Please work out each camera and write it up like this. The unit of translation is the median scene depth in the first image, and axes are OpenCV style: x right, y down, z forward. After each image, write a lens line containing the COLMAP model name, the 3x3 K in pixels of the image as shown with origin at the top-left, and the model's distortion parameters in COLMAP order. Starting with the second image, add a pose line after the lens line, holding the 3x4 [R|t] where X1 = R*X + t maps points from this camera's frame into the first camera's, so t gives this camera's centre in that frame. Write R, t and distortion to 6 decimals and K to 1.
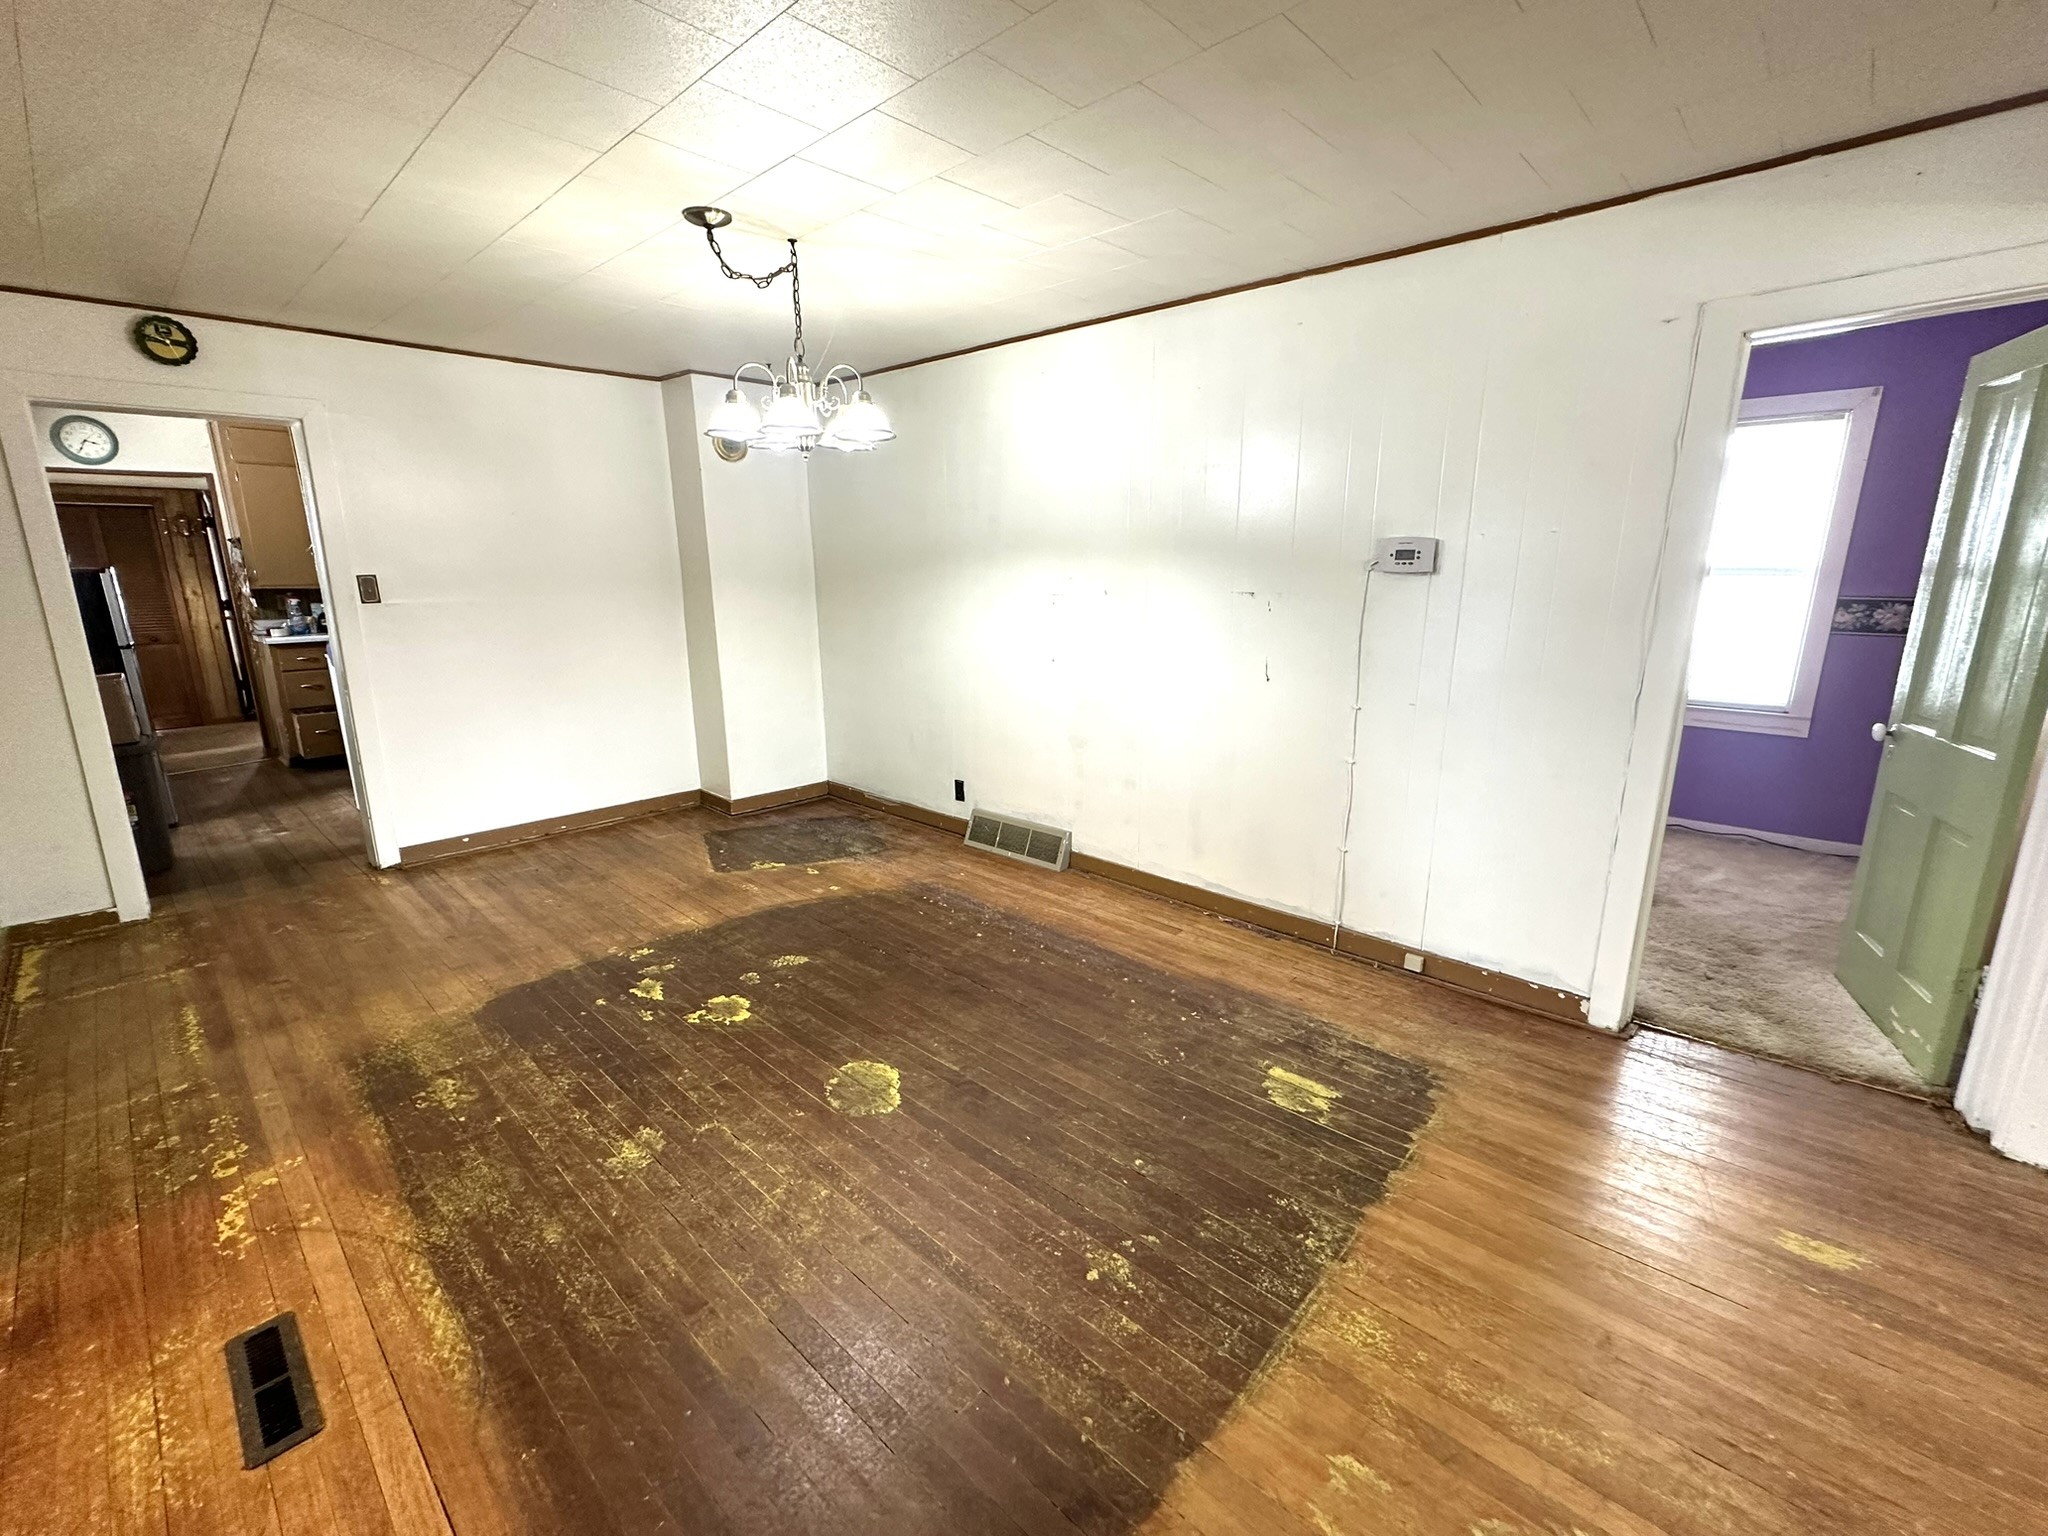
lens RADIAL K [[867.9, 0, 1020.7], [0, 867.9, 770.1], [0, 0, 1]] dist [-0.001983, -0.000327]
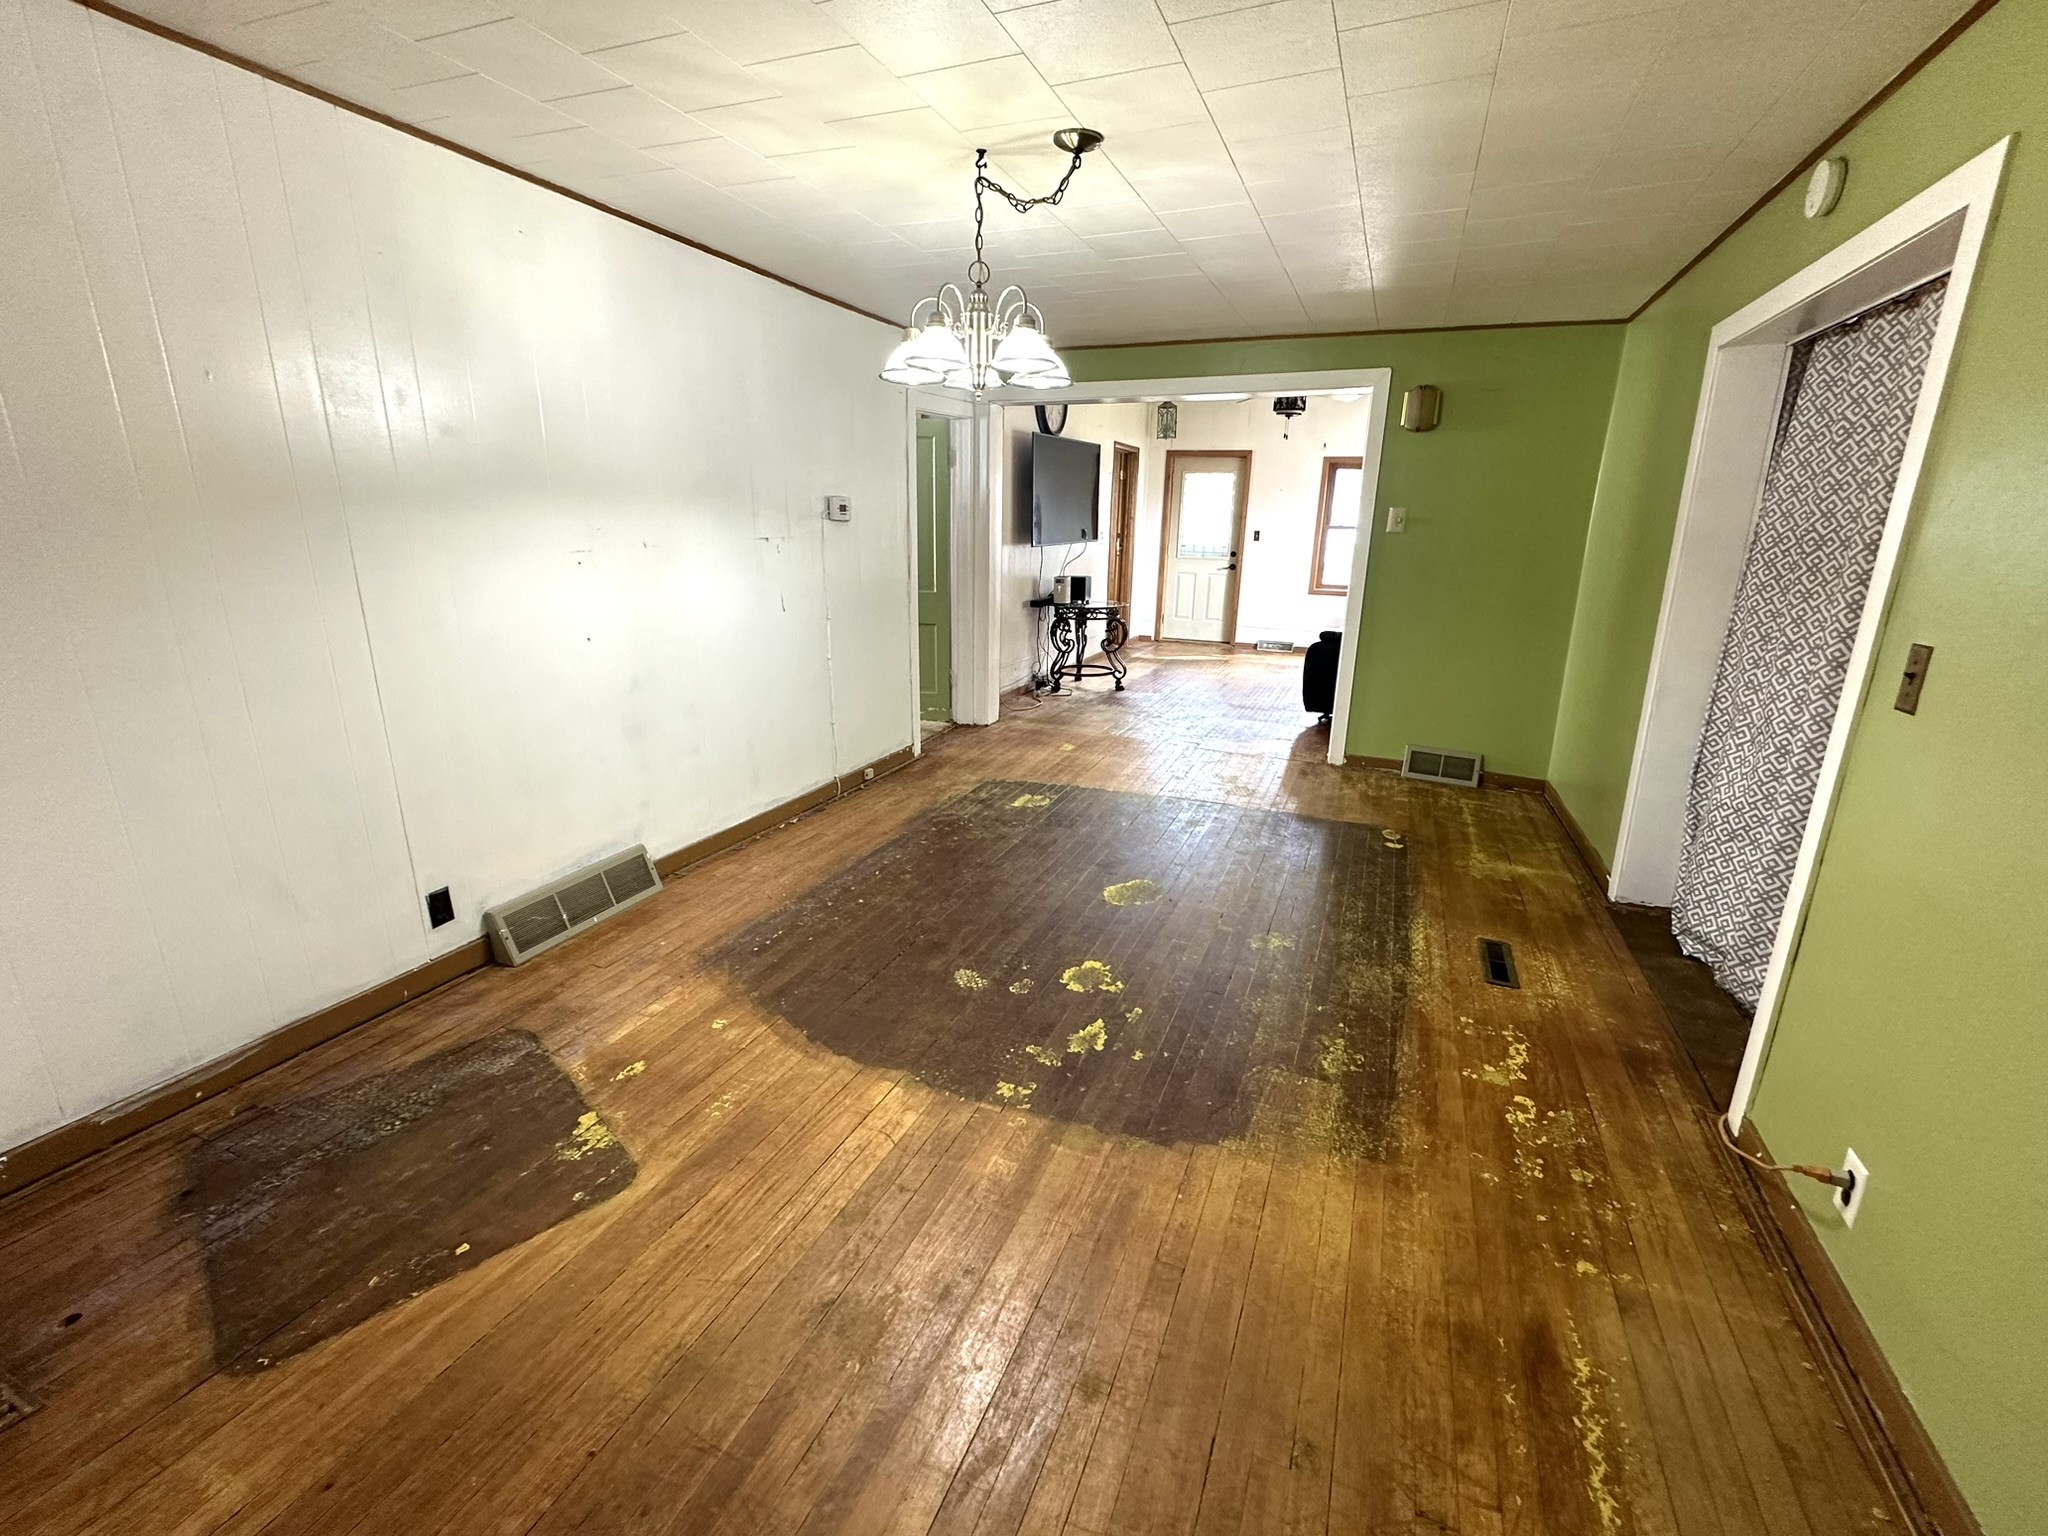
lens RADIAL K [[871.2, 0, 1026.0], [0, 871.2, 768.0], [0, 0, 1]] dist [-0.002831, -0.000410]
pose [[-0.352599, -0.260987, 0.898643, -1.035705], [0.203144, 0.916071, 0.345756, -0.267813], [-0.913459, 0.304467, -0.269987, 1.146431]]
